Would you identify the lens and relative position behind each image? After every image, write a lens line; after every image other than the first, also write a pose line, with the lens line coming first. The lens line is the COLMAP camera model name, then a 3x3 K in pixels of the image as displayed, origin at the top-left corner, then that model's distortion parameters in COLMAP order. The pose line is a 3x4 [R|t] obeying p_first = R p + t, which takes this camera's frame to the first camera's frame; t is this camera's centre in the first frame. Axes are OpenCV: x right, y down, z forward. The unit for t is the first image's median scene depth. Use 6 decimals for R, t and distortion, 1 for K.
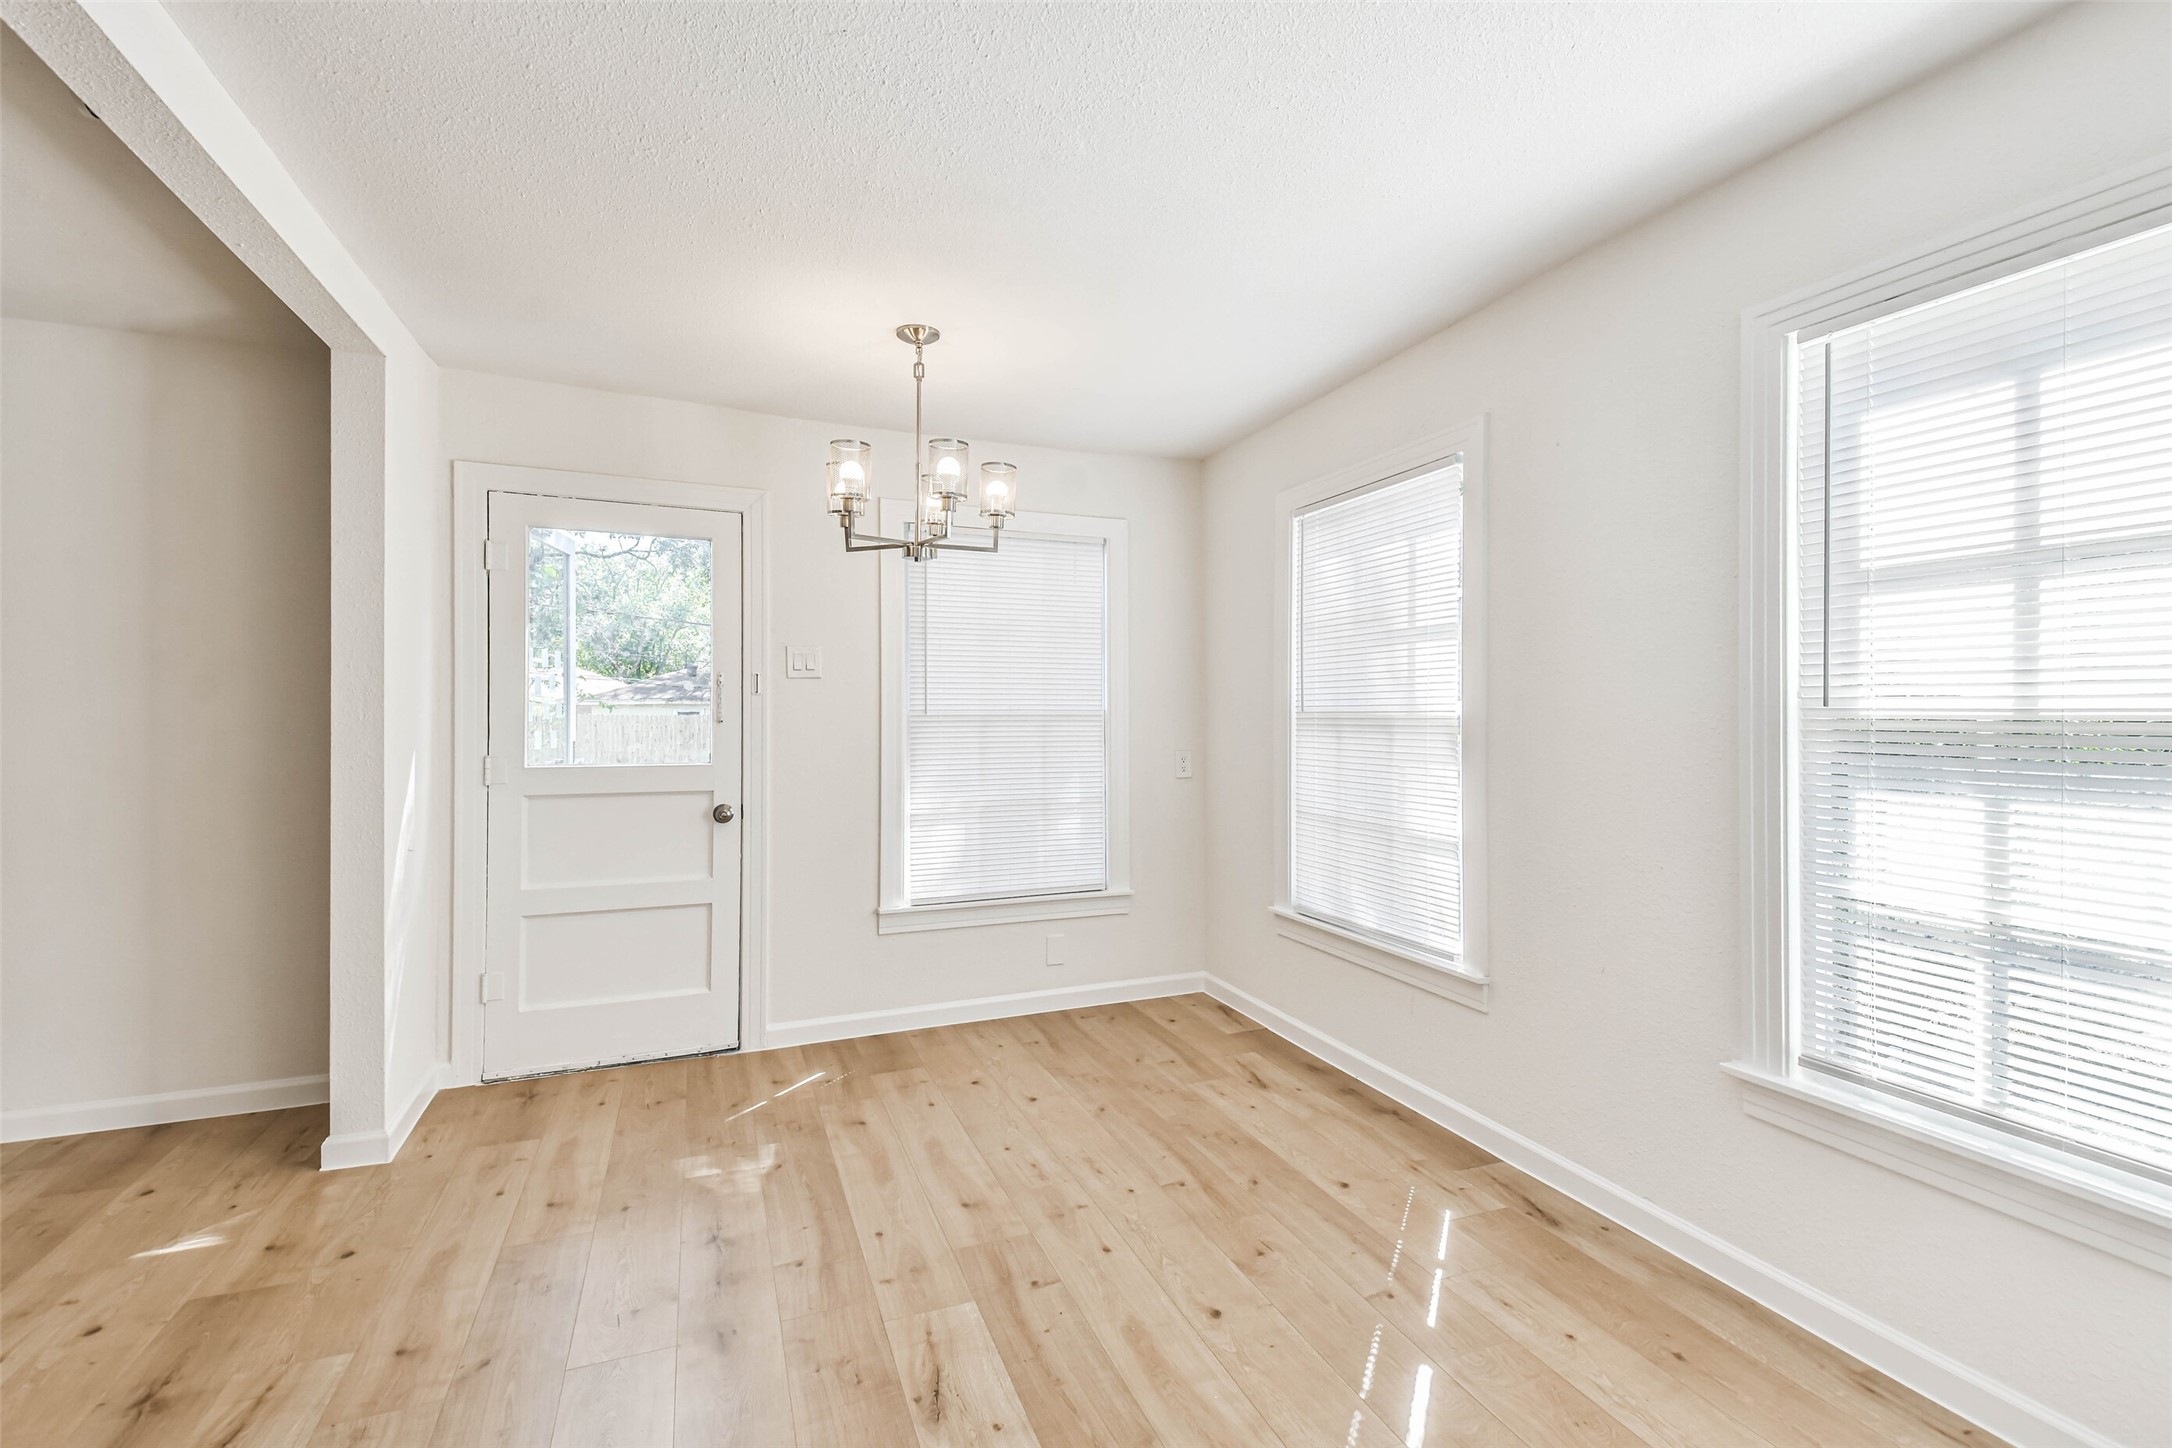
lens RADIAL K [[976.2, 0, 1087.6], [0, 976.2, 709.8], [0, 0, 1]] dist [0.035470, -0.000525]
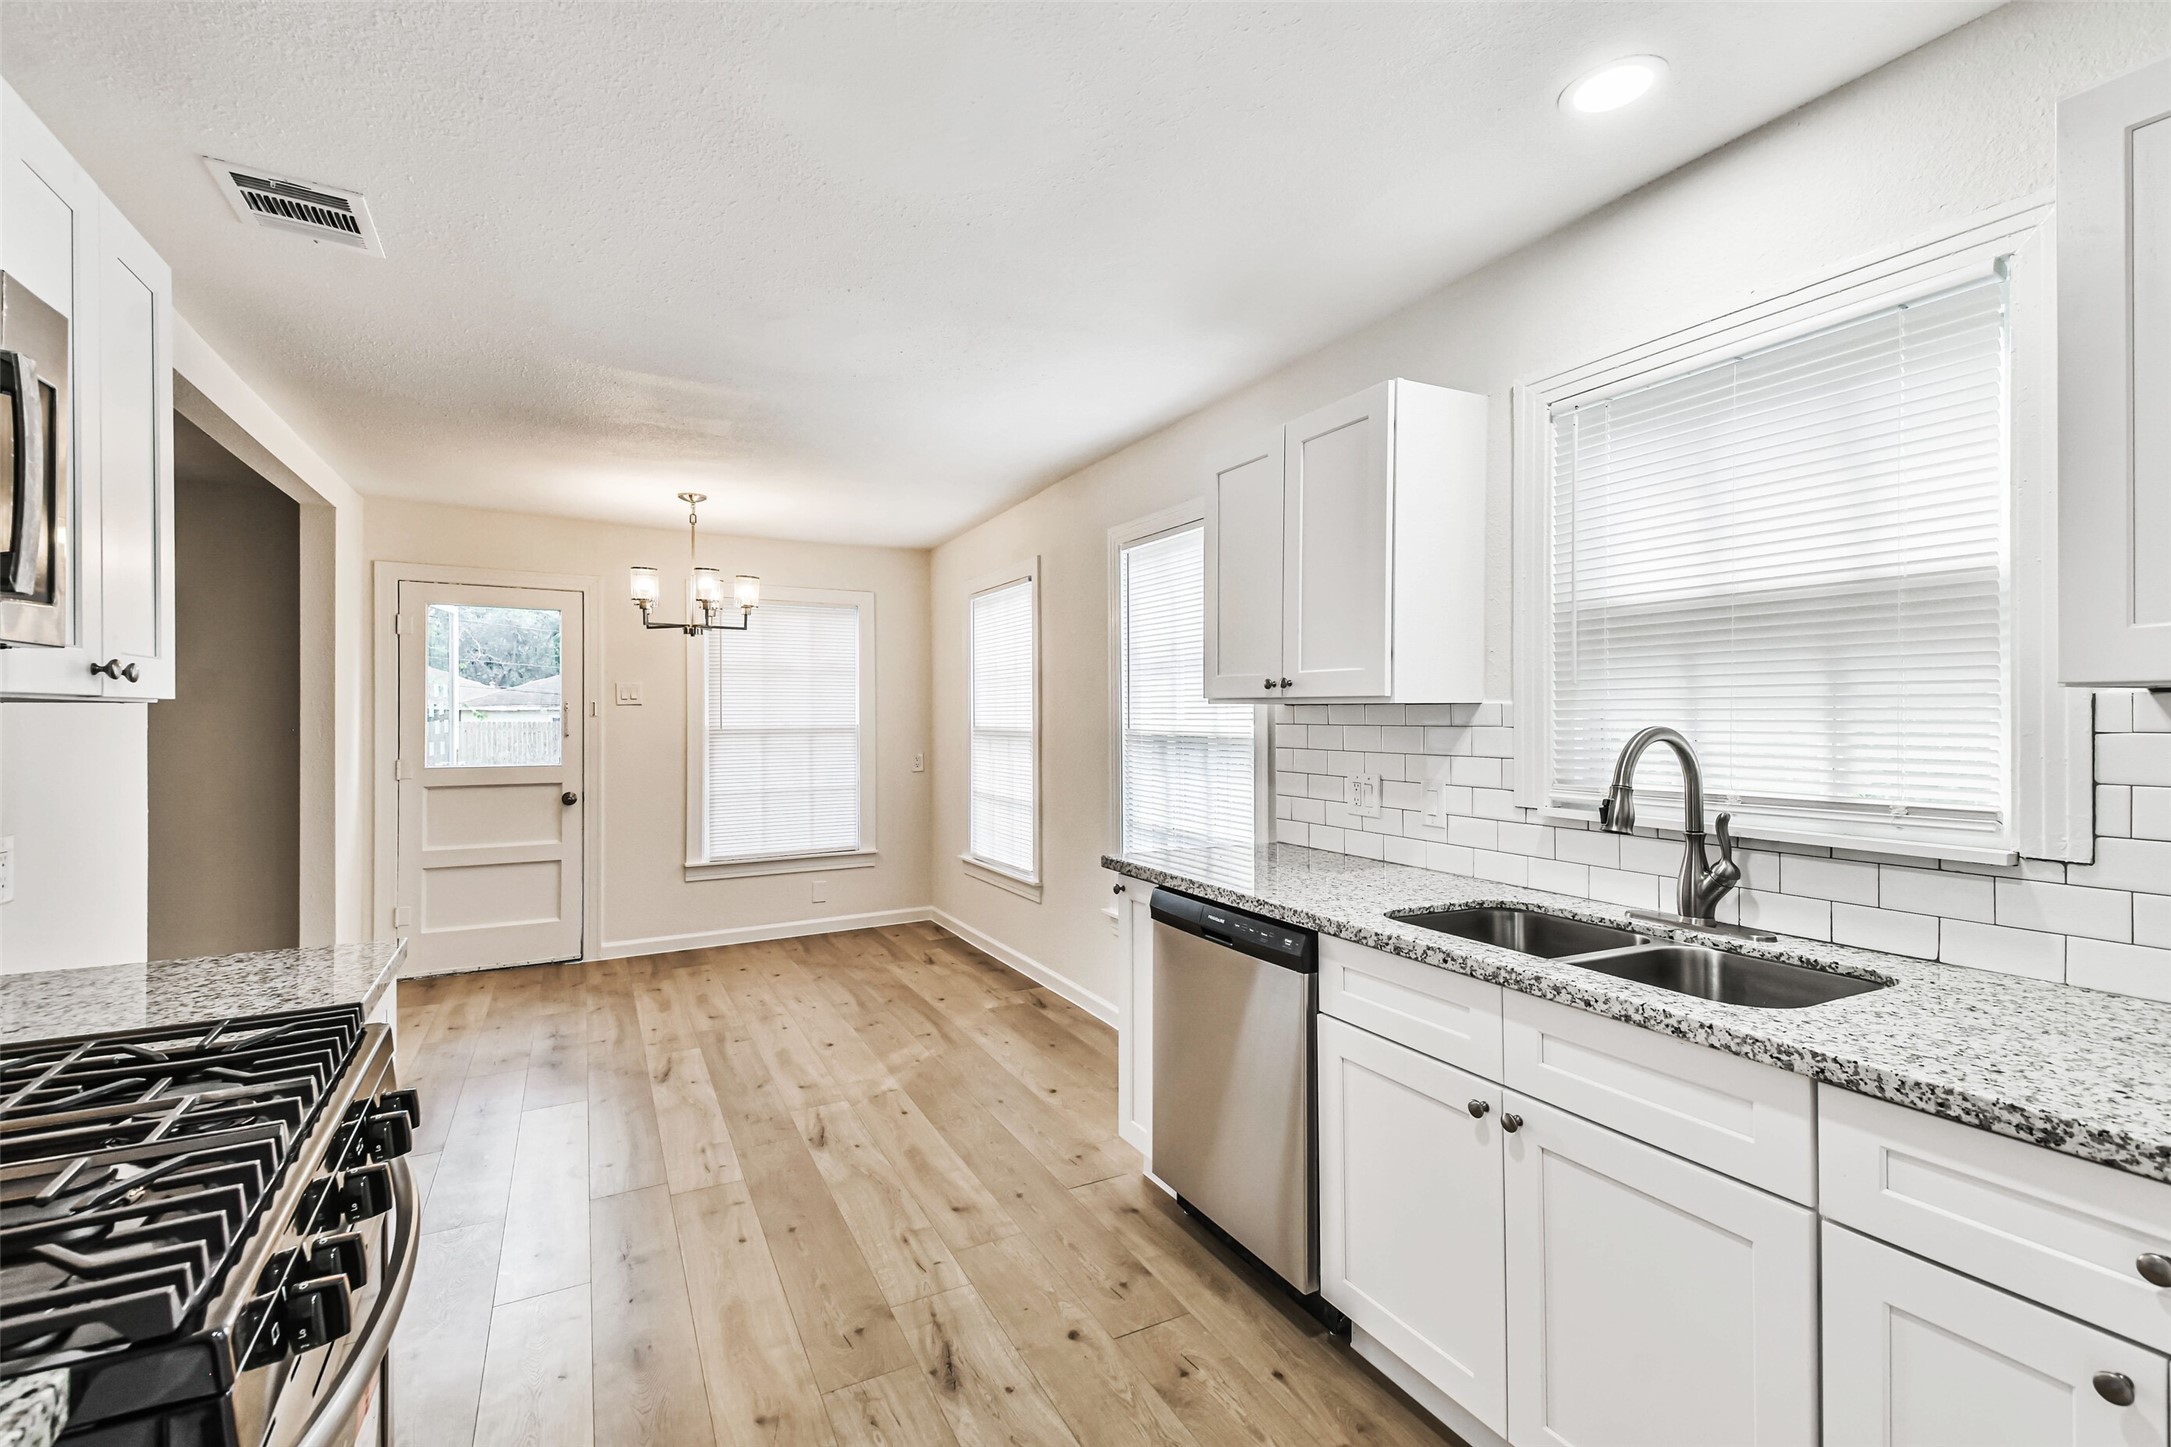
lens RADIAL K [[960.8, 0, 1090.3], [0, 960.8, 707.1], [0, 0, 1]] dist [0.076983, -0.040647]
pose [[0.994641, -0.004762, 0.103274, 0.292938], [0.005459, 0.999964, -0.006462, -0.020625], [-0.103240, 0.006991, 0.994632, -0.624346]]
